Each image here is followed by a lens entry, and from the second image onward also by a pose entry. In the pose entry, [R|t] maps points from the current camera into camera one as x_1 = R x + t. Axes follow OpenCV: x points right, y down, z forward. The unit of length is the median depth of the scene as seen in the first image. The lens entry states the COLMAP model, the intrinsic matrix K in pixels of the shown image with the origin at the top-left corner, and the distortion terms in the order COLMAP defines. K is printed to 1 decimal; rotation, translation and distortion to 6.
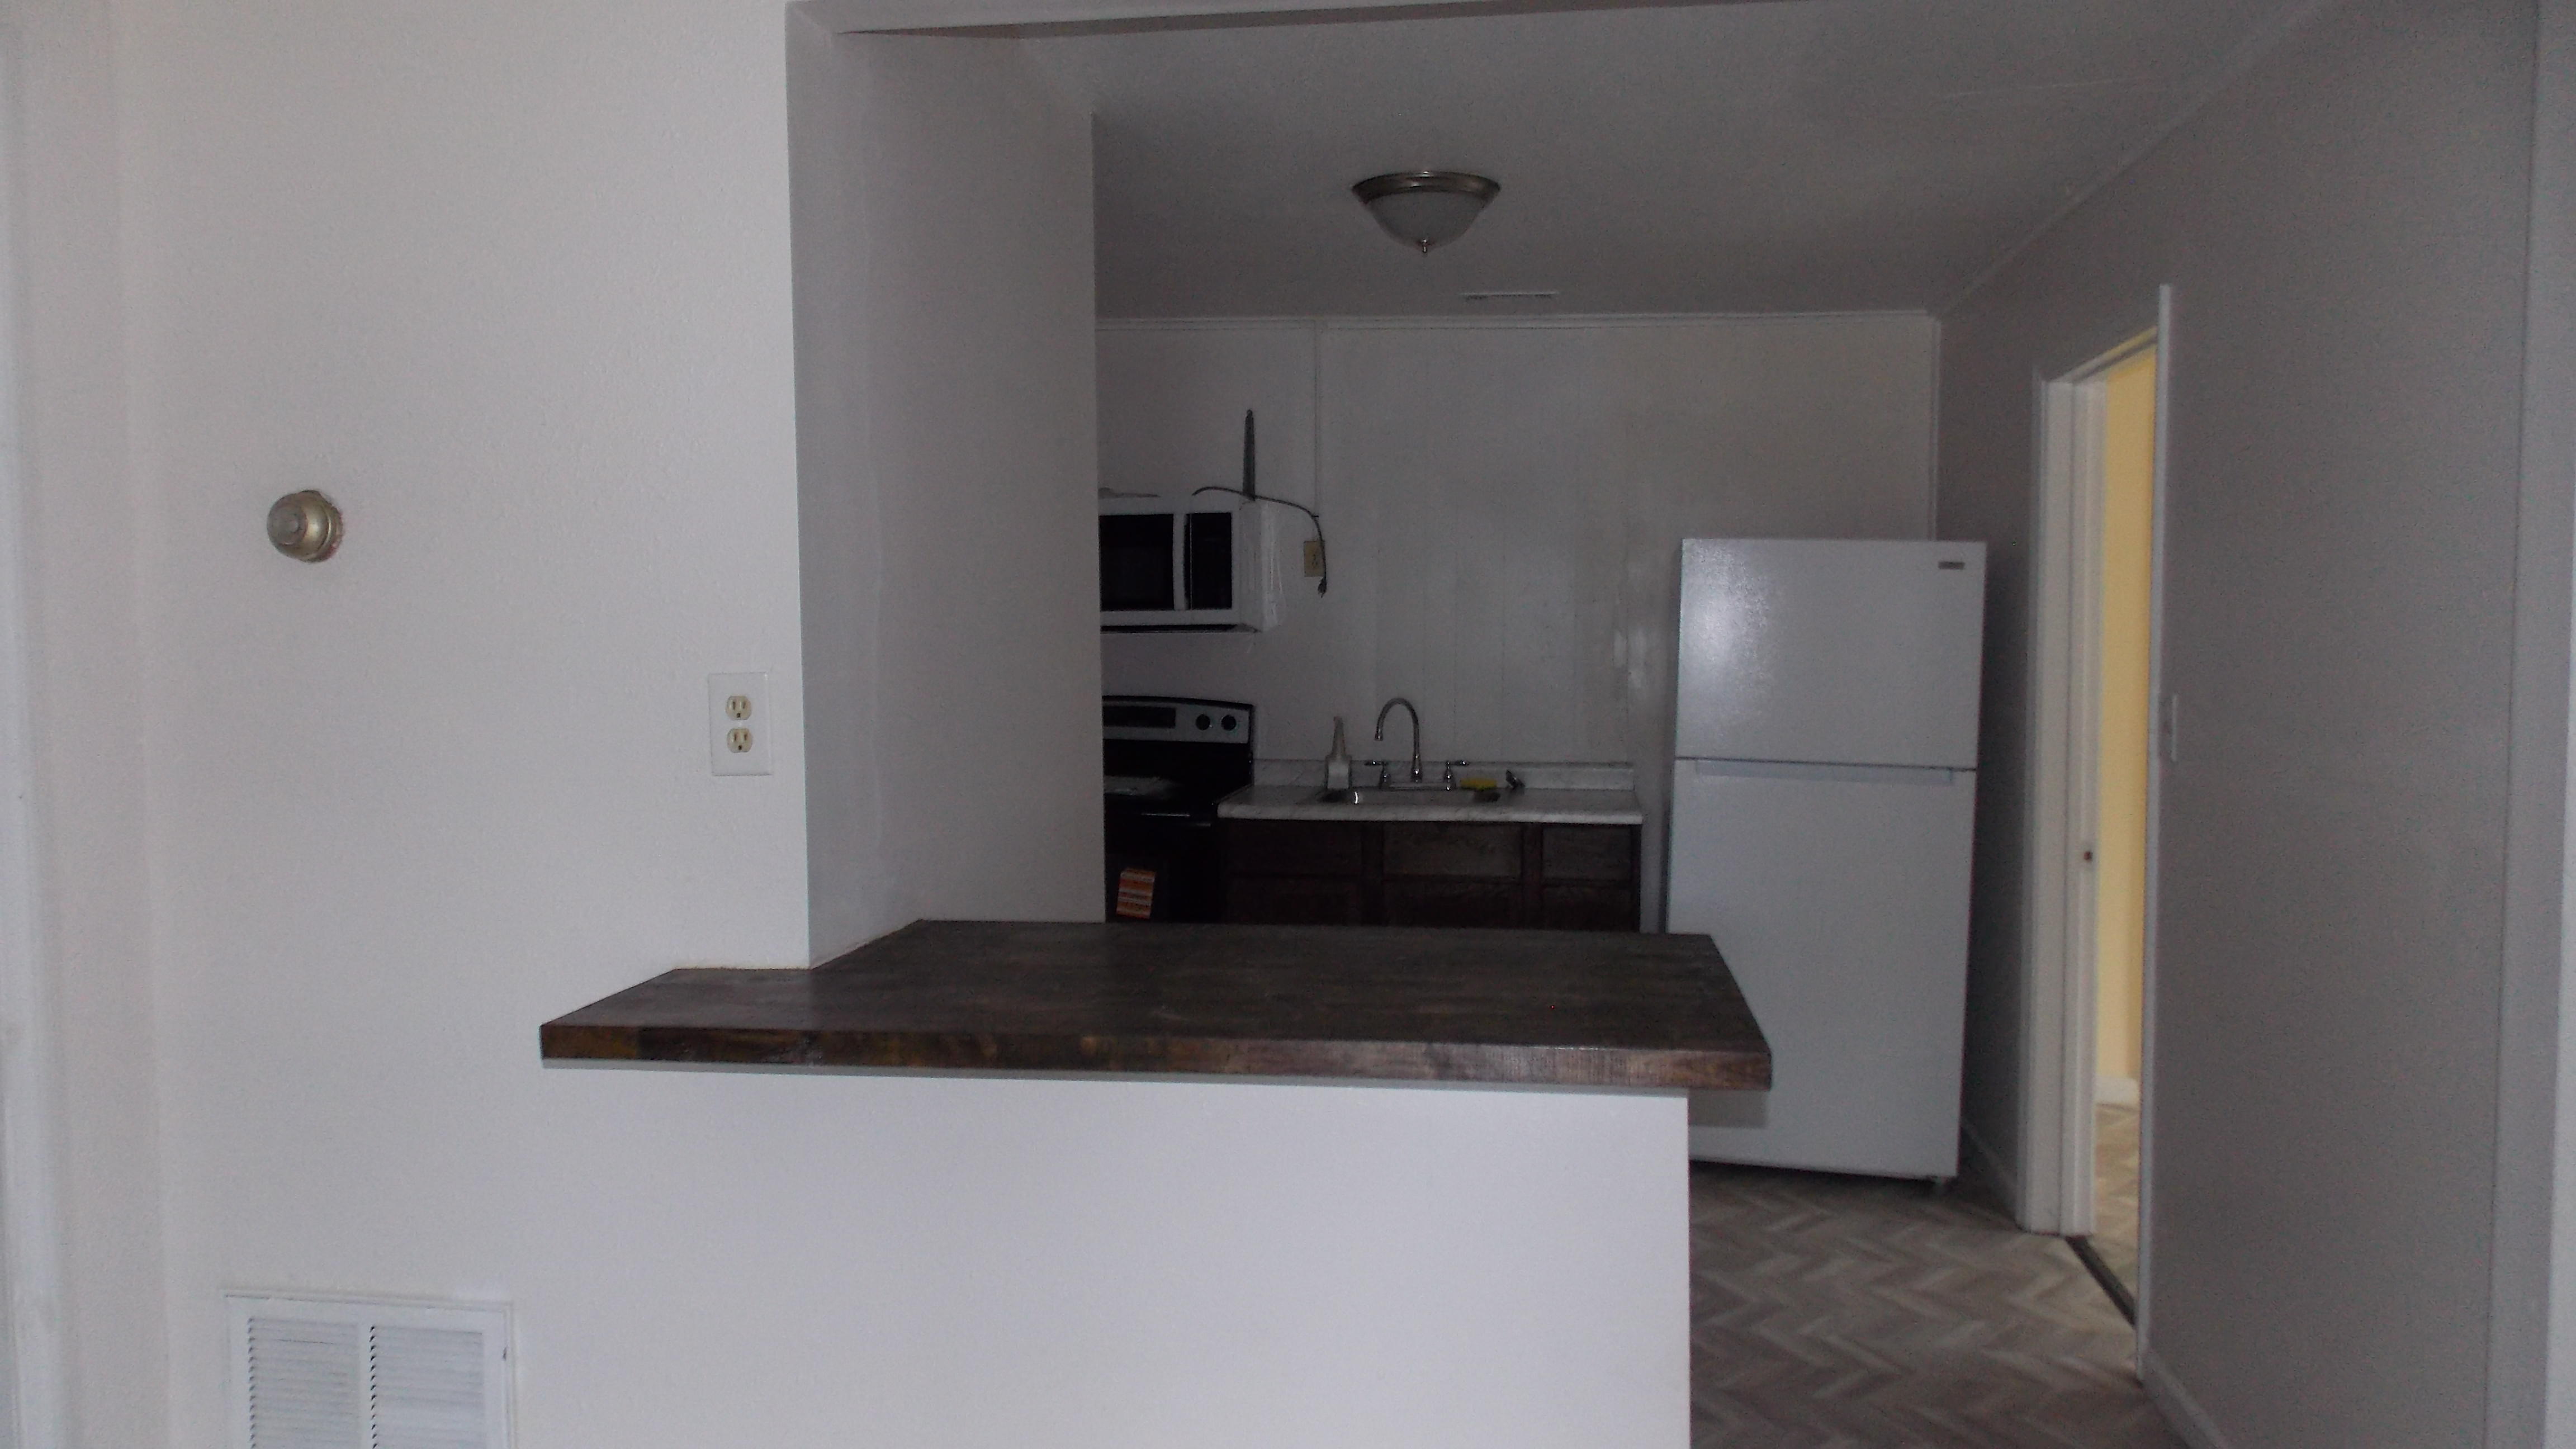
lens RADIAL K [[1668.6, 0, 1288.0], [0, 1668.6, 724.5], [0, 0, 1]] dist [-0.004280, -0.002274]
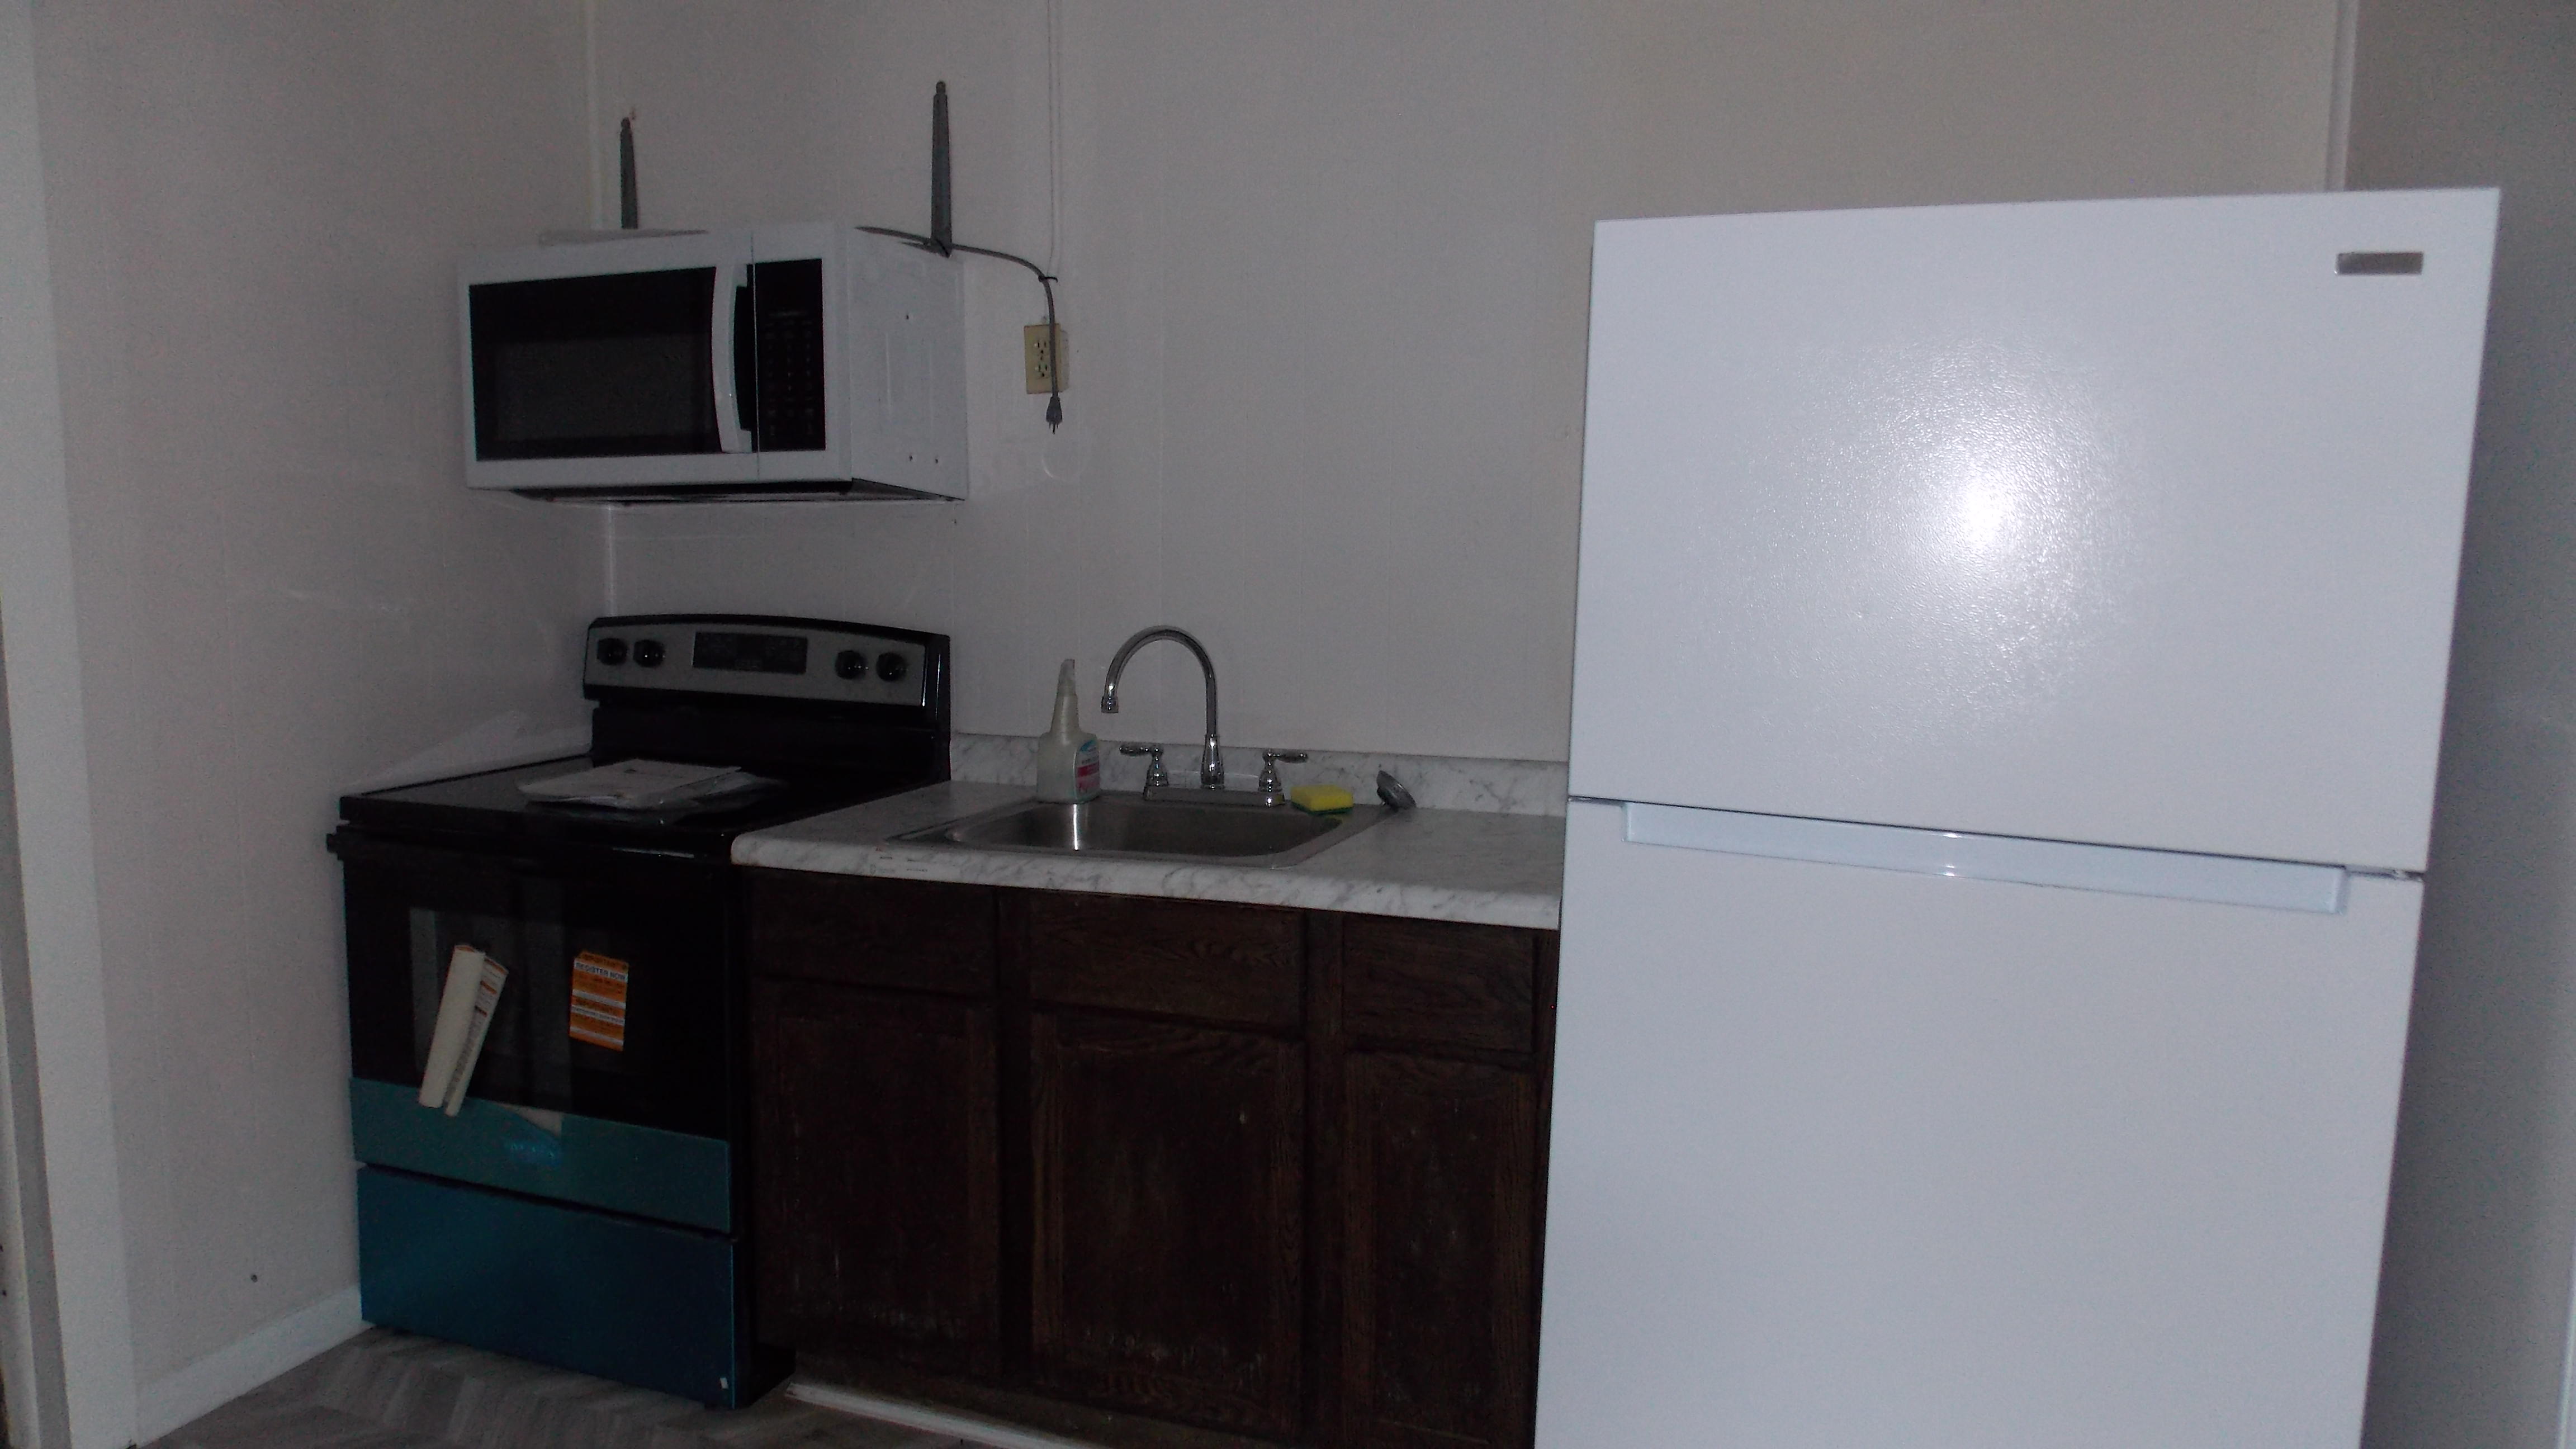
lens RADIAL K [[1668.6, 0, 1288.0], [0, 1668.6, 724.5], [0, 0, 1]] dist [-0.004280, -0.002274]
pose [[0.984006, 0.024871, -0.176390, 0.192173], [-0.014772, 0.998187, 0.058342, -0.016288], [0.177522, -0.054803, 0.982590, 0.495290]]
